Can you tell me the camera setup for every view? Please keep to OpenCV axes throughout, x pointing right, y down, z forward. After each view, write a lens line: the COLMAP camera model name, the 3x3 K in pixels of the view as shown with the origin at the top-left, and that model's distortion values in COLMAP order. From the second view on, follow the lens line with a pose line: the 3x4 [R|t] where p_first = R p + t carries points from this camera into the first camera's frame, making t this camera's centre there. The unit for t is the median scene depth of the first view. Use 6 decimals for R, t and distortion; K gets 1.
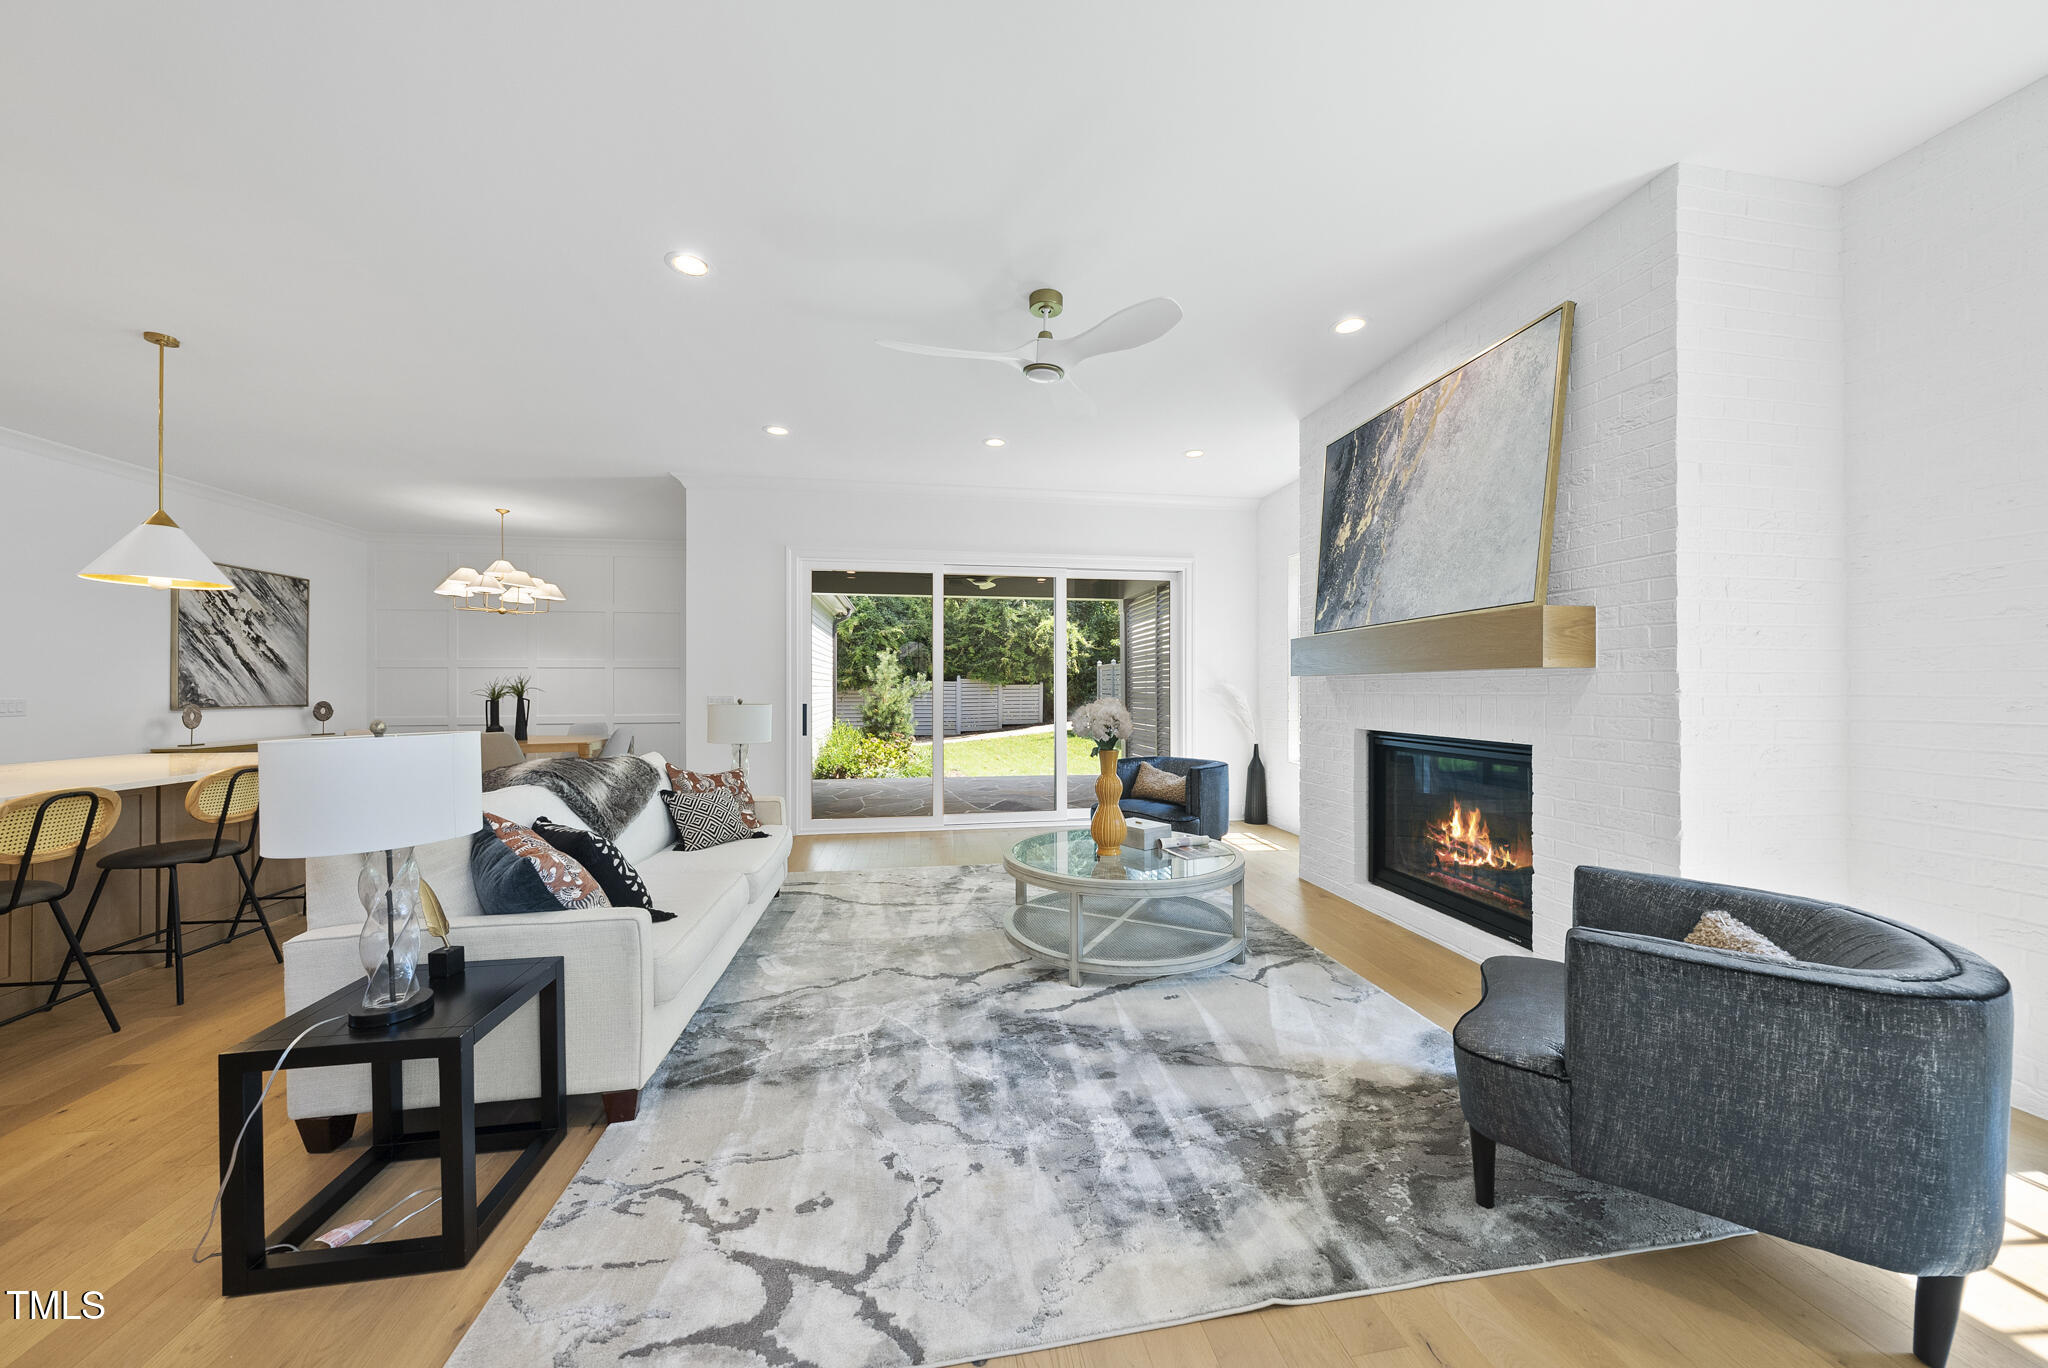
lens RADIAL K [[703.0, 0, 1028.9], [0, 703.0, 684.0], [0, 0, 1]] dist [-0.000951, 0.000079]
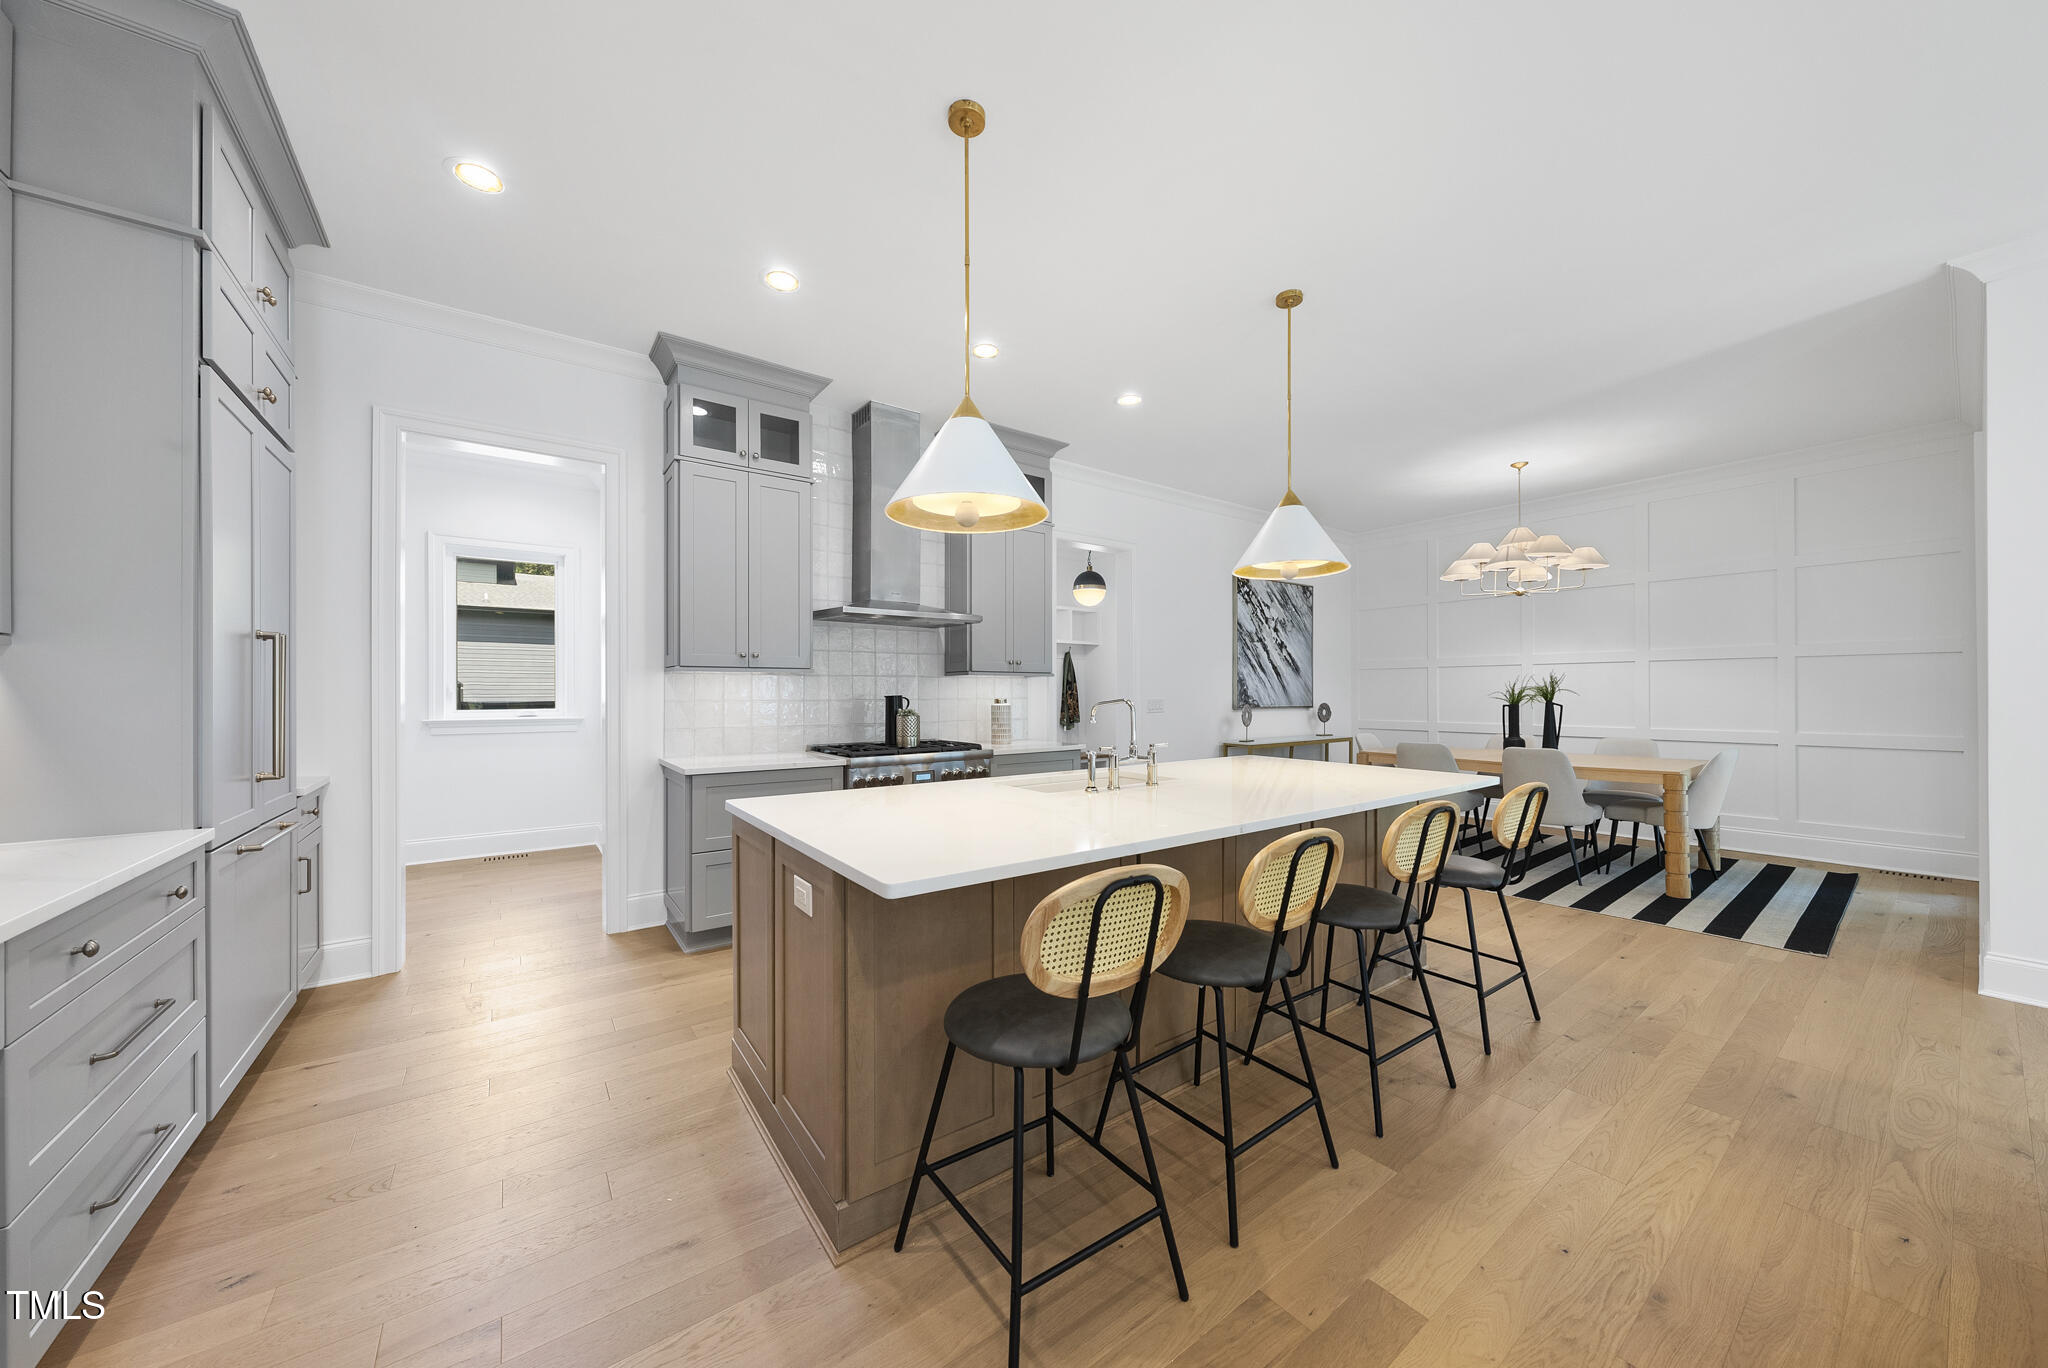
lens RADIAL K [[703.0, 0, 1018.0], [0, 703.0, 689.9], [0, 0, 1]] dist [-0.000951, 0.000079]
pose [[0.448063, -0.001666, -0.894000, -0.332837], [0.005462, 0.999985, 0.000874, 0.002392], [0.893985, -0.005275, 0.448065, 0.162336]]
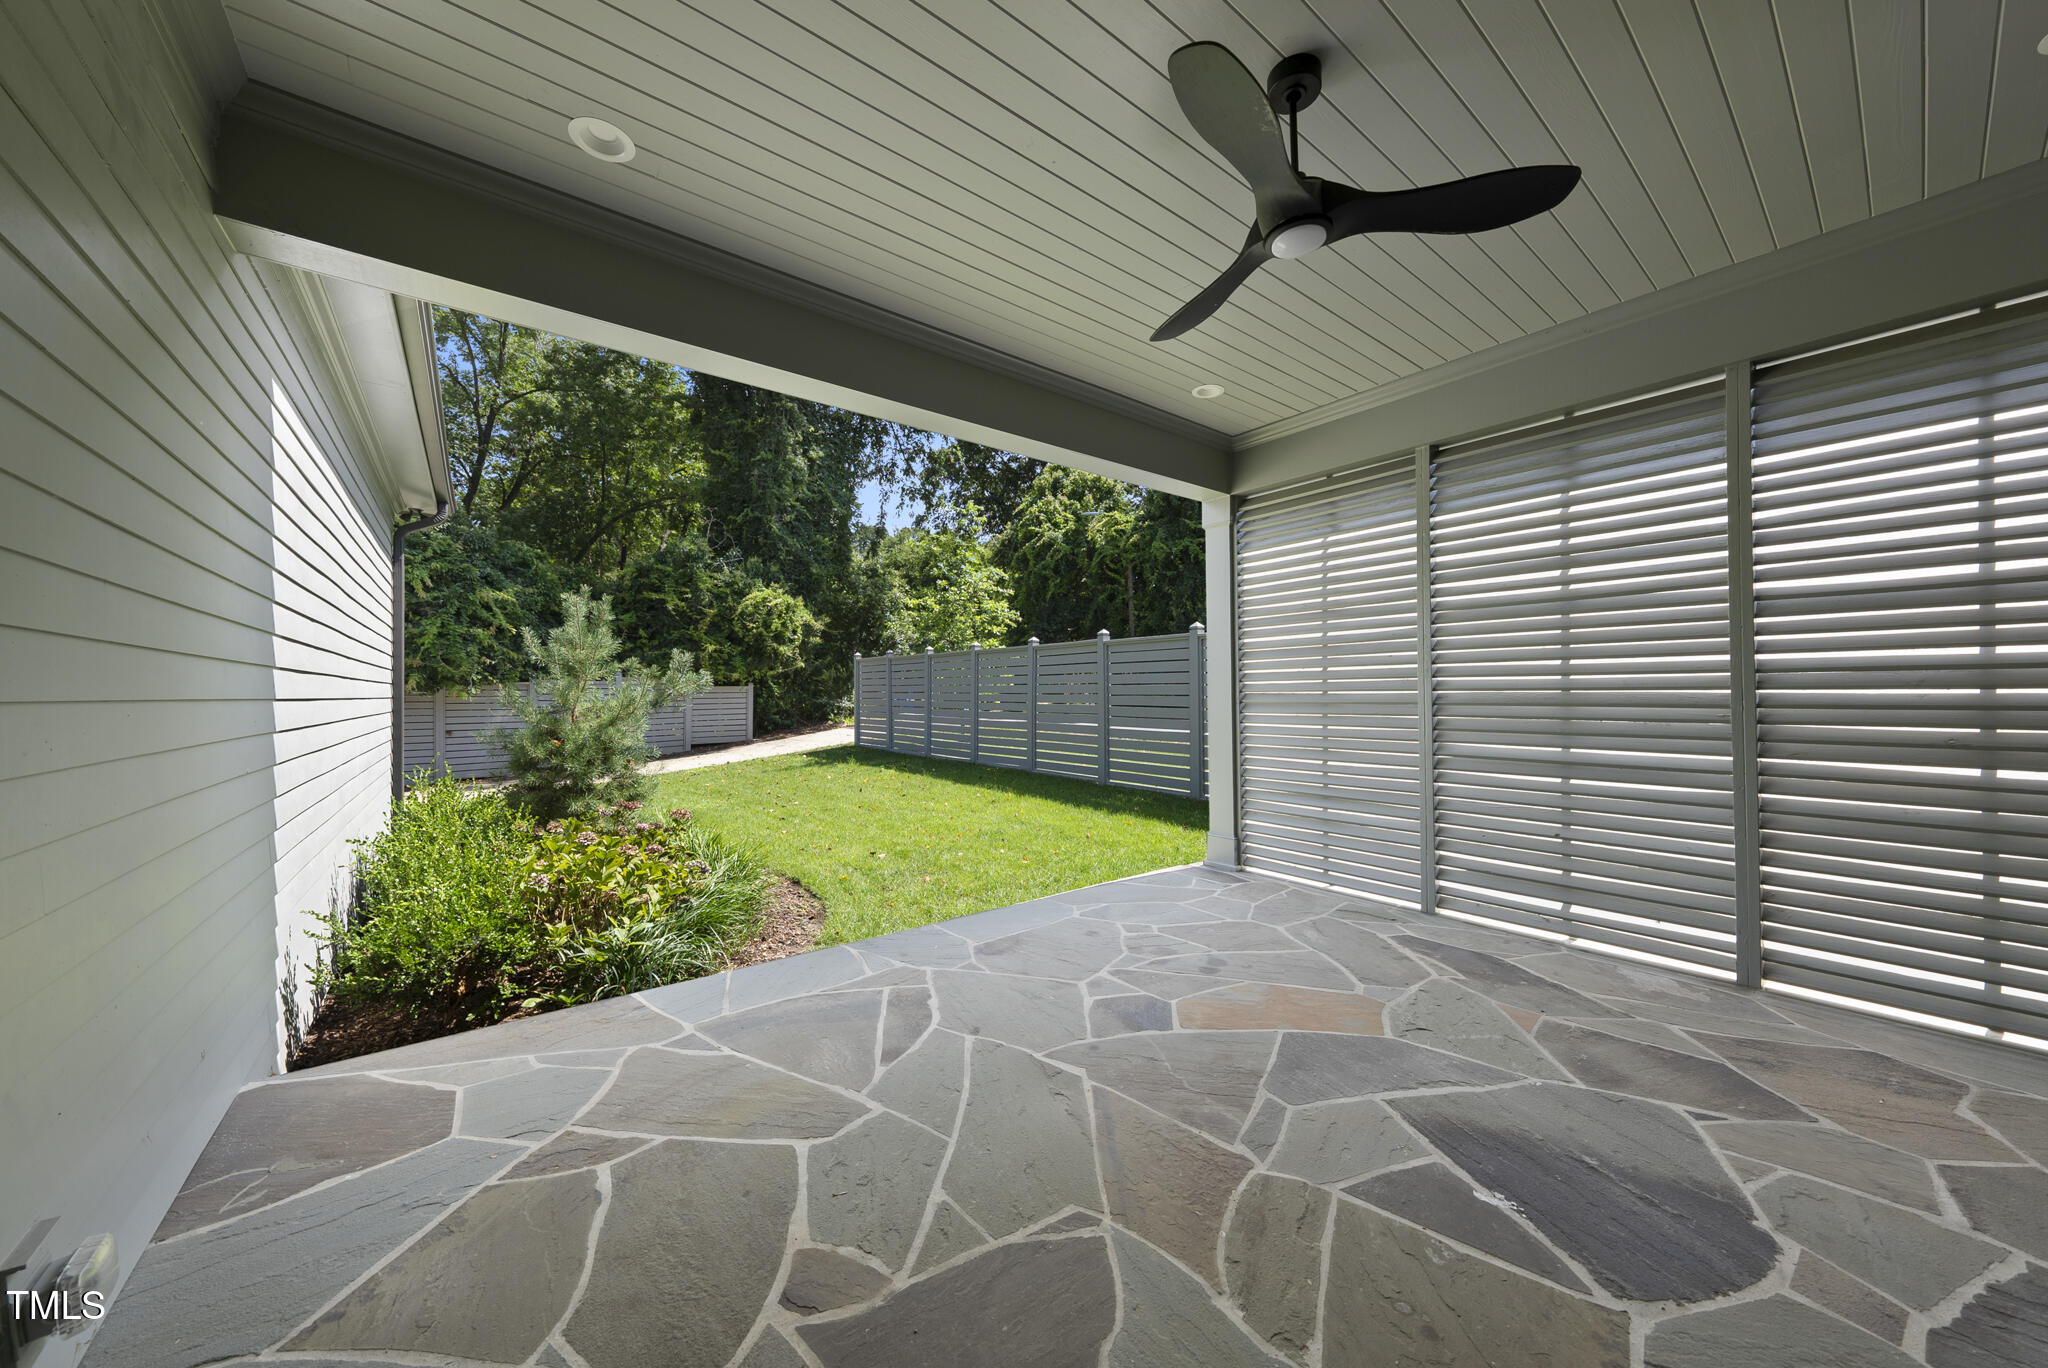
lens RADIAL K [[703.0, 0, 1038.4], [0, 703.0, 681.9], [0, 0, 1]] dist [-0.000951, 0.000079]
pose [[0.874476, 0.005487, 0.485037, -0.362796], [-0.000480, 0.999945, -0.010446, 0.017066], [-0.485068, 0.008902, 0.874431, 1.130393]]
